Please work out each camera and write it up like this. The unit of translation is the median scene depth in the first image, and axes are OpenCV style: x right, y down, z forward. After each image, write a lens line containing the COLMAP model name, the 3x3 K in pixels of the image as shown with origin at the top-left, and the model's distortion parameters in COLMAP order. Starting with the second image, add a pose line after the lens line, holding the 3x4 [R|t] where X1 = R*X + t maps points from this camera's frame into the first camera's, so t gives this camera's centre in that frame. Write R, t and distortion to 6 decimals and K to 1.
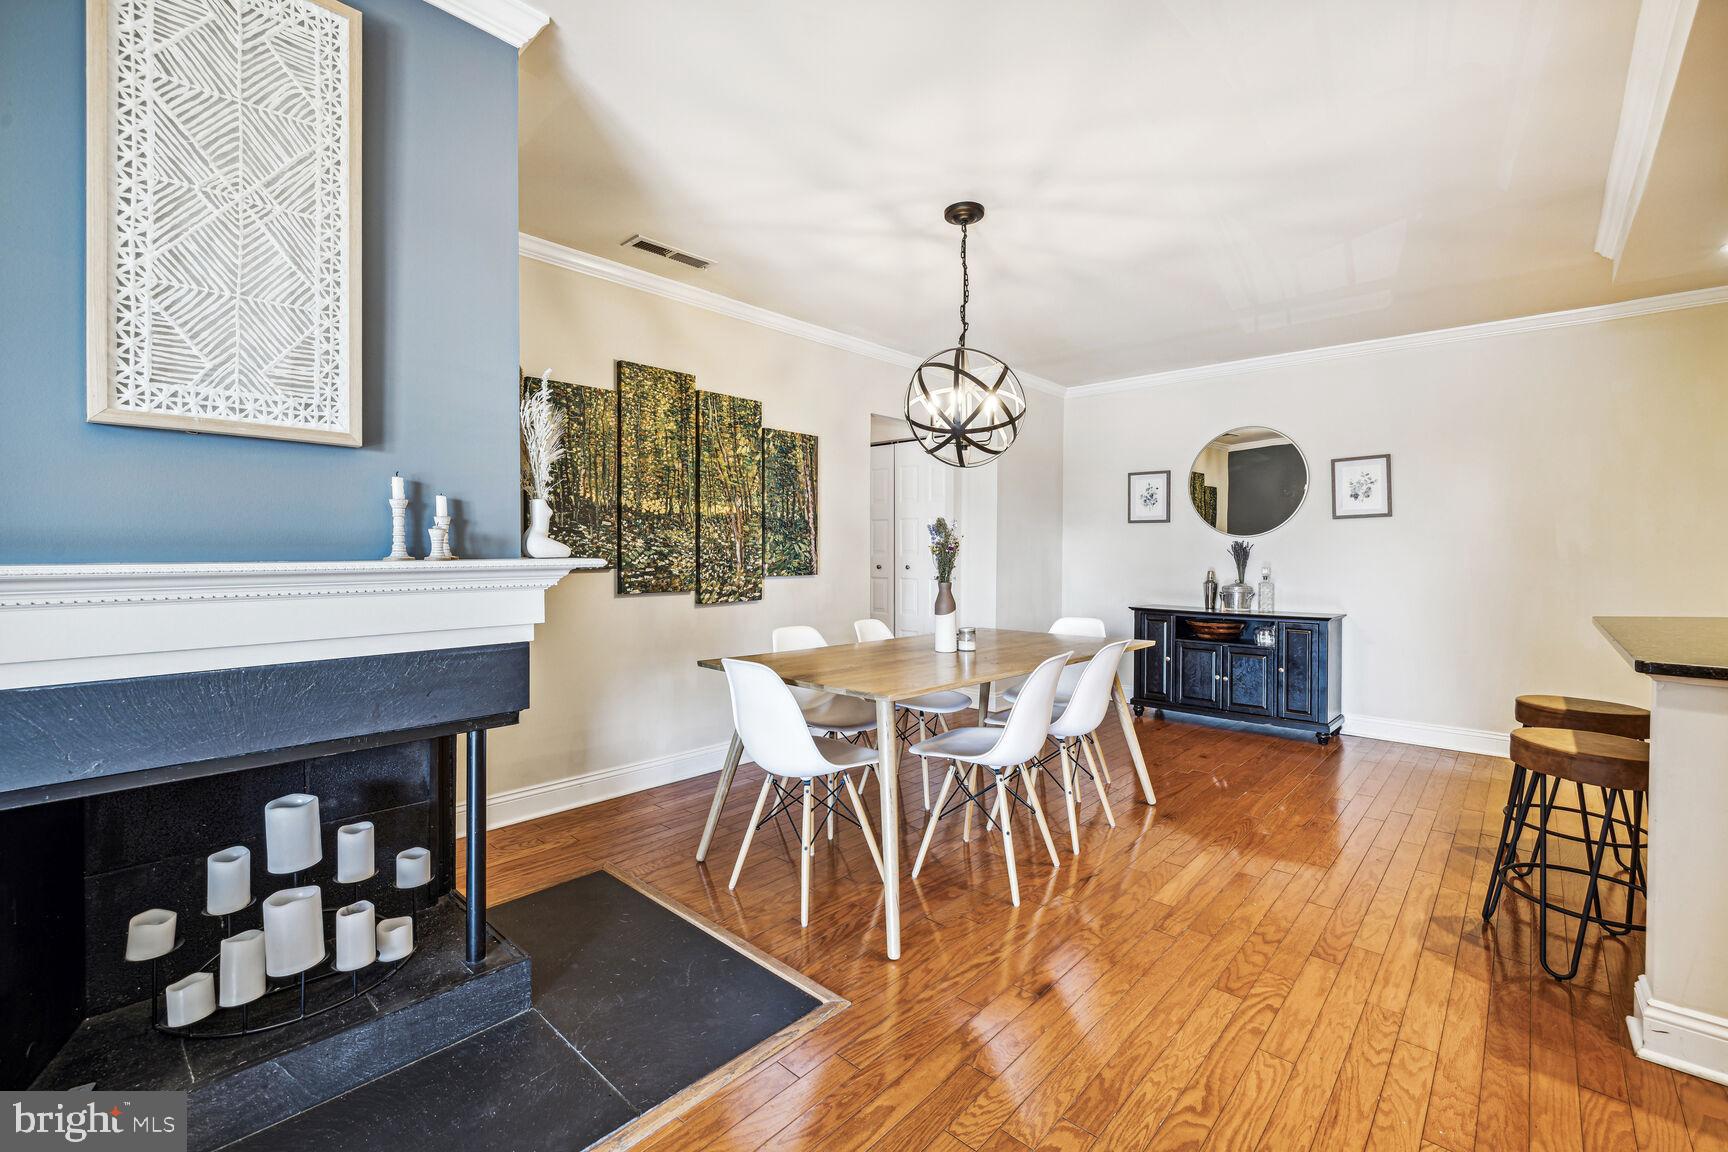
lens RADIAL K [[728.4, 0, 861.4], [0, 728.4, 559.8], [0, 0, 1]] dist [0.000150, 0.000026]
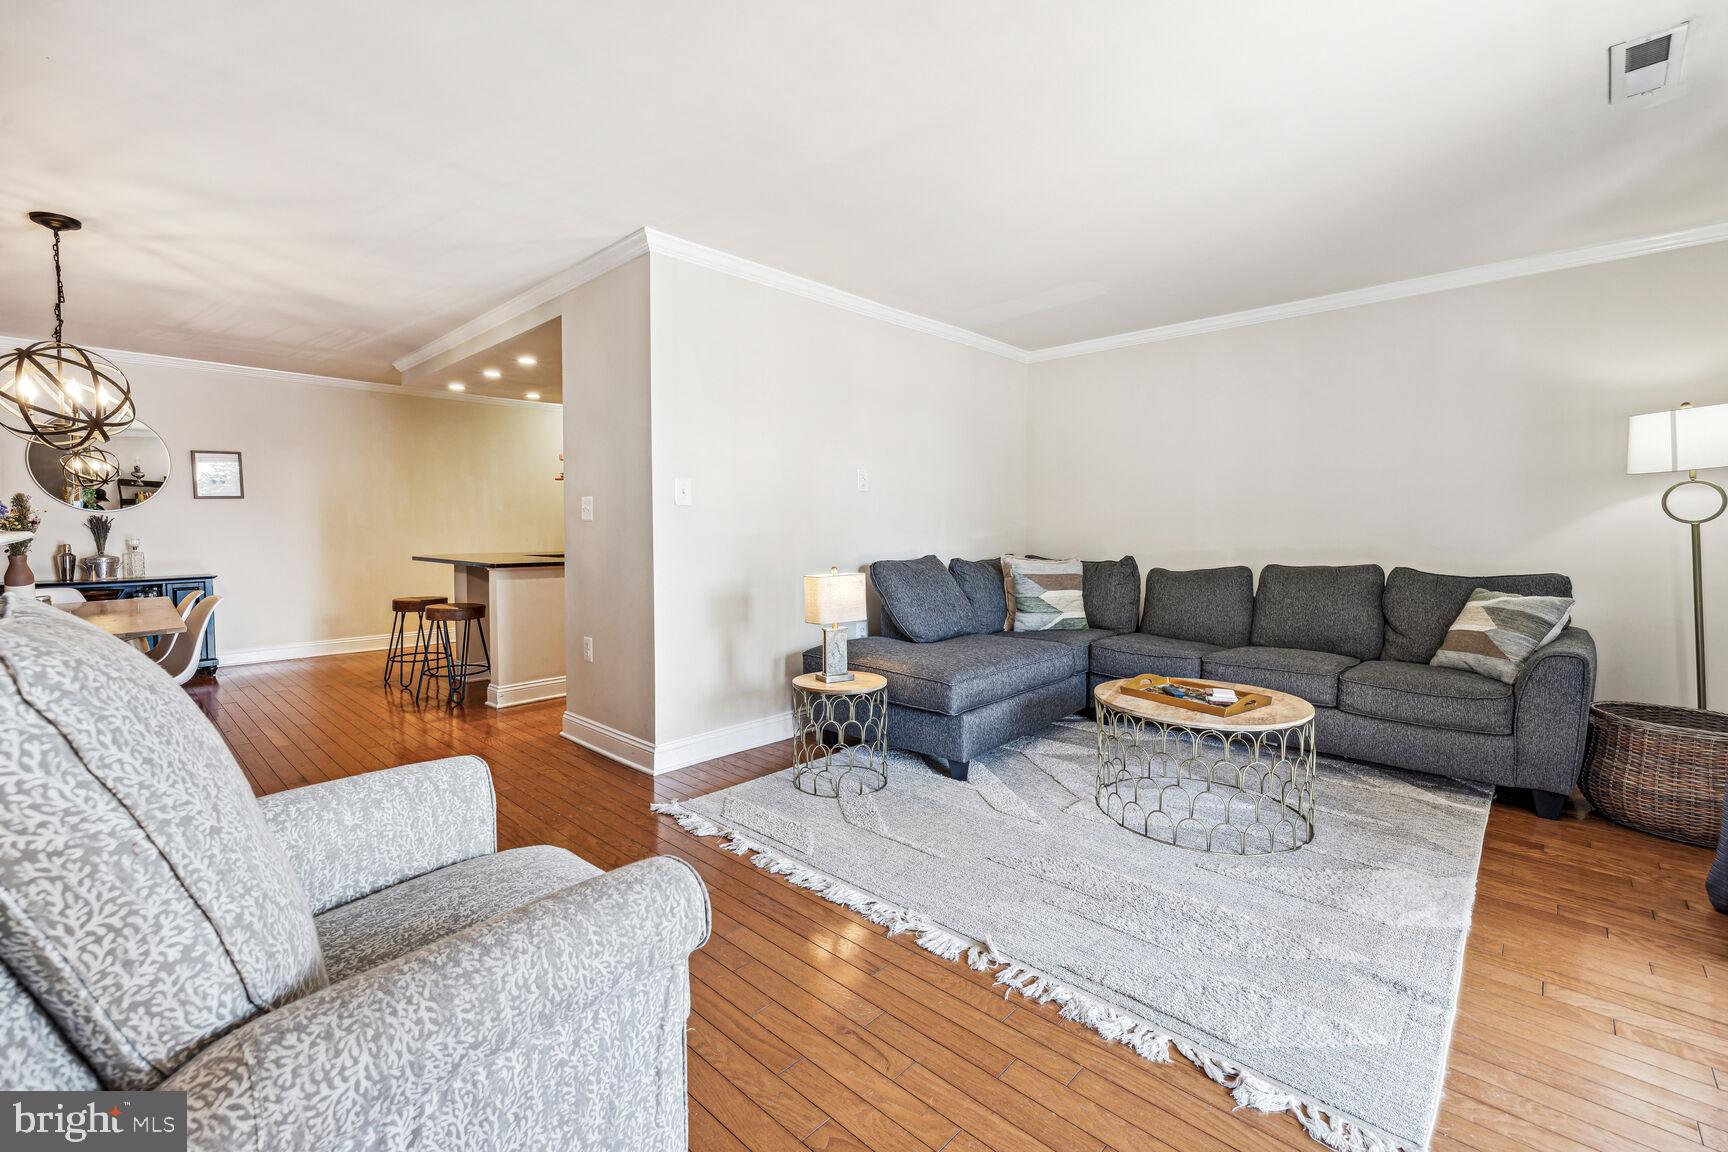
lens RADIAL K [[728.4, 0, 861.4], [0, 728.4, 559.8], [0, 0, 1]] dist [0.000150, 0.000026]
pose [[0.014544, -0.046240, 0.998824, -0.746359], [0.011242, 0.998875, 0.046079, 0.004199], [-0.999831, 0.010558, 0.015048, -0.187061]]
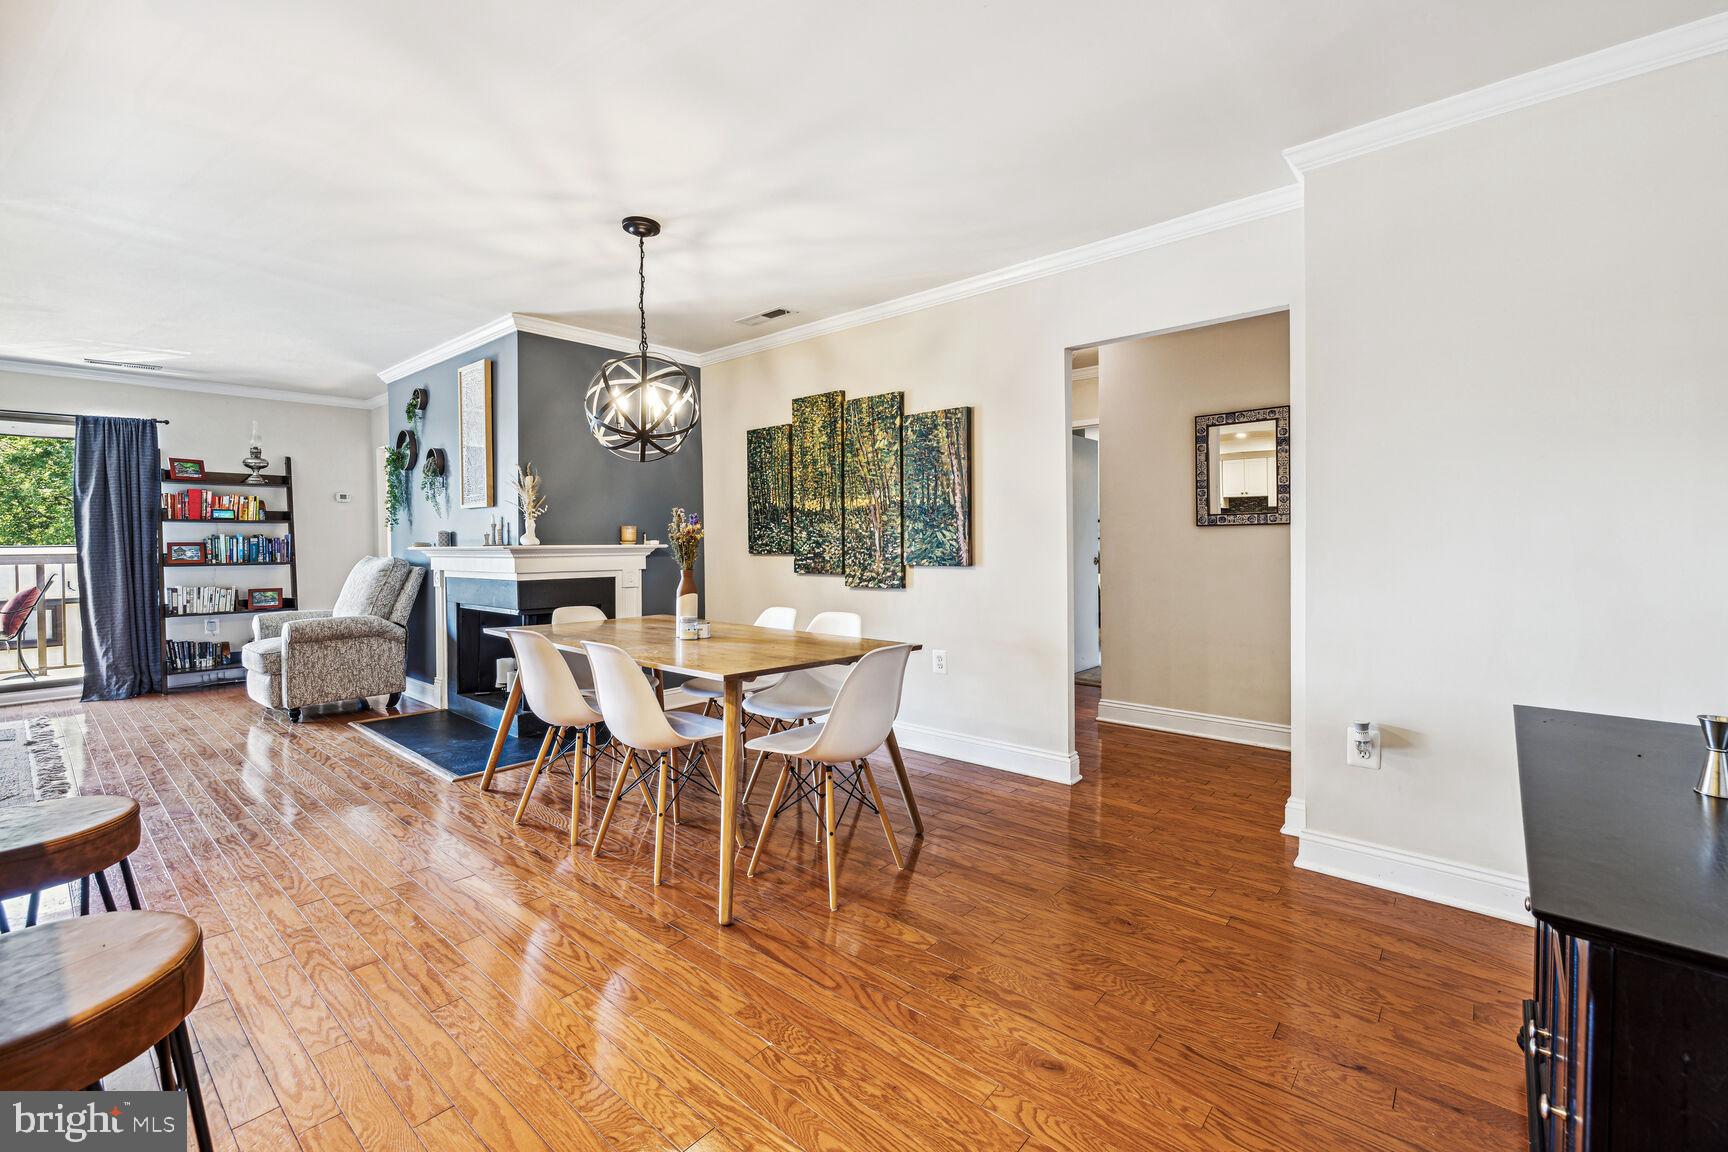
lens RADIAL K [[739.9, 0, 855.8], [0, 739.9, 552.3], [0, 0, 1]] dist [0.000850, -0.000498]
pose [[0.032701, 0.012265, -0.999390, 0.954515], [-0.003550, 0.999920, 0.012155, -0.007359], [0.999459, 0.003150, 0.032742, 0.980593]]
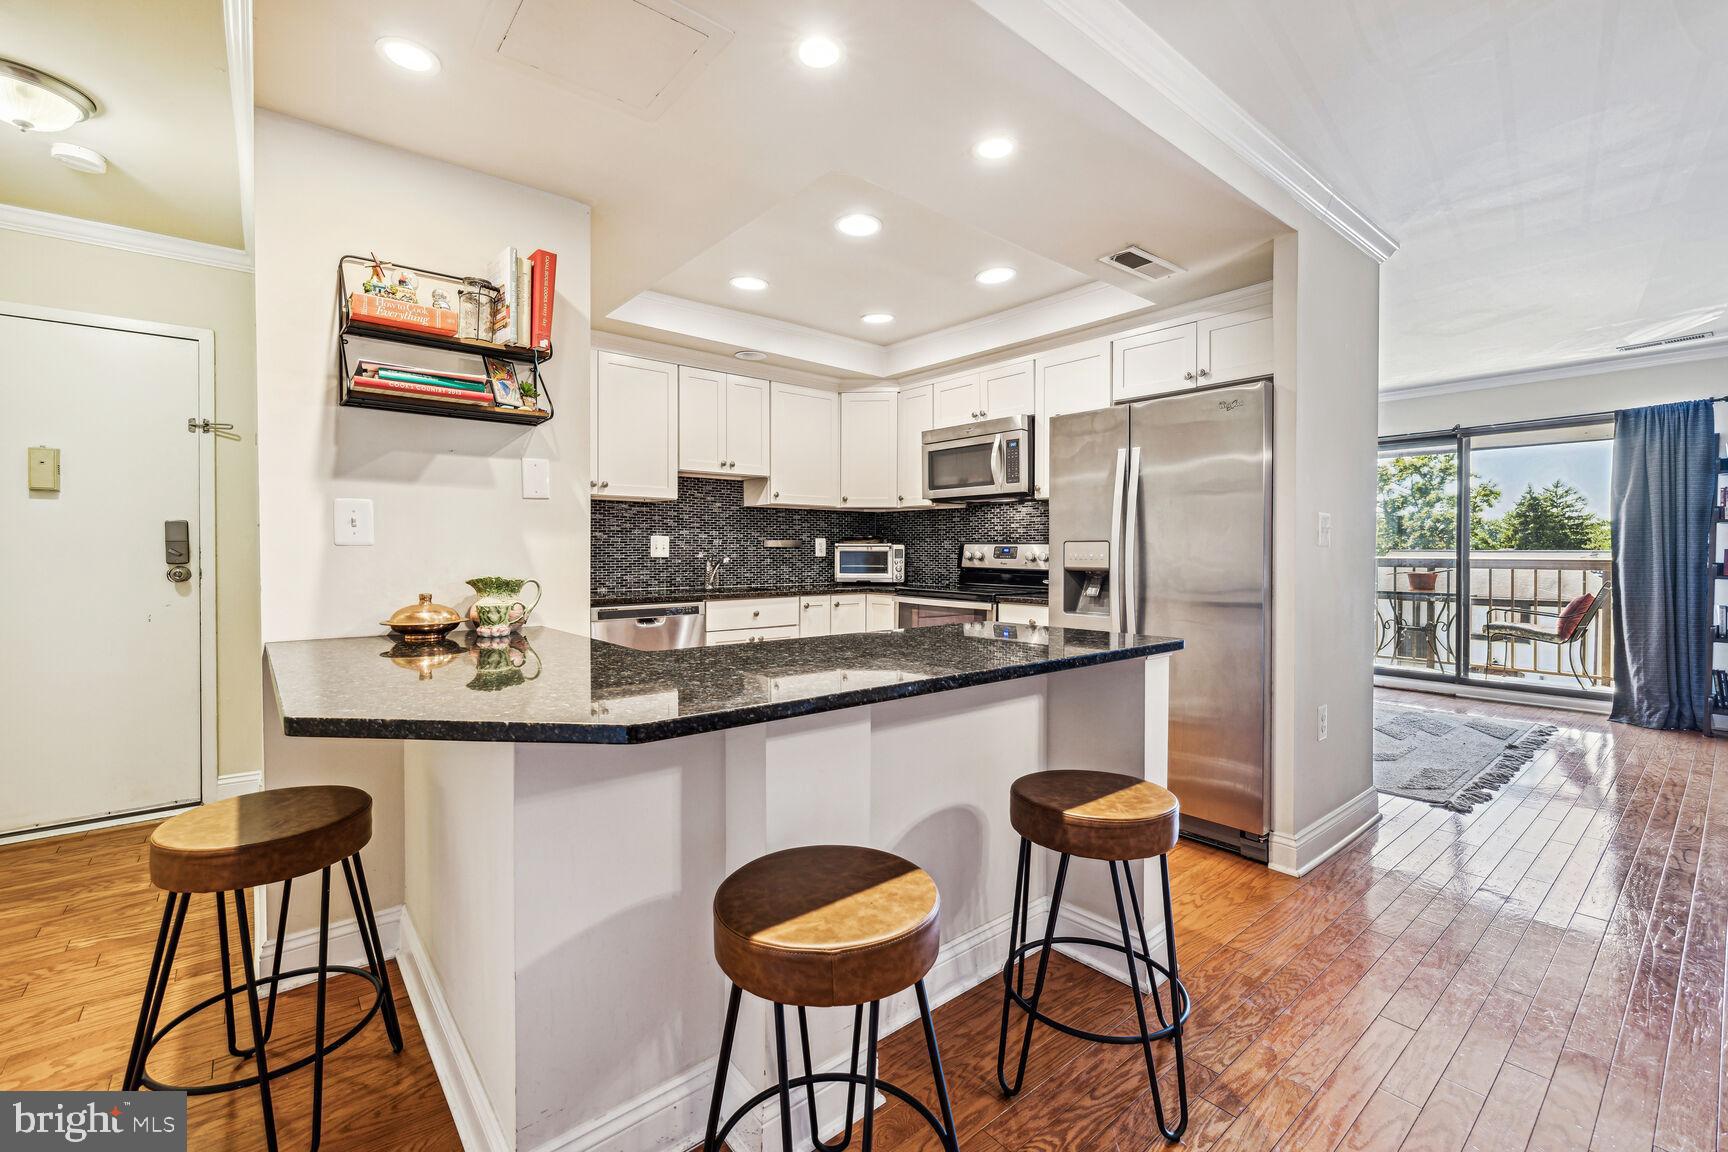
lens RADIAL K [[739.9, 0, 855.8], [0, 739.9, 552.3], [0, 0, 1]] dist [0.000850, -0.000498]
pose [[-0.990657, -0.009588, 0.136037, 0.636470], [-0.007443, 0.999840, 0.016264, -0.007911], [-0.136172, 0.015100, -0.990570, 1.022716]]
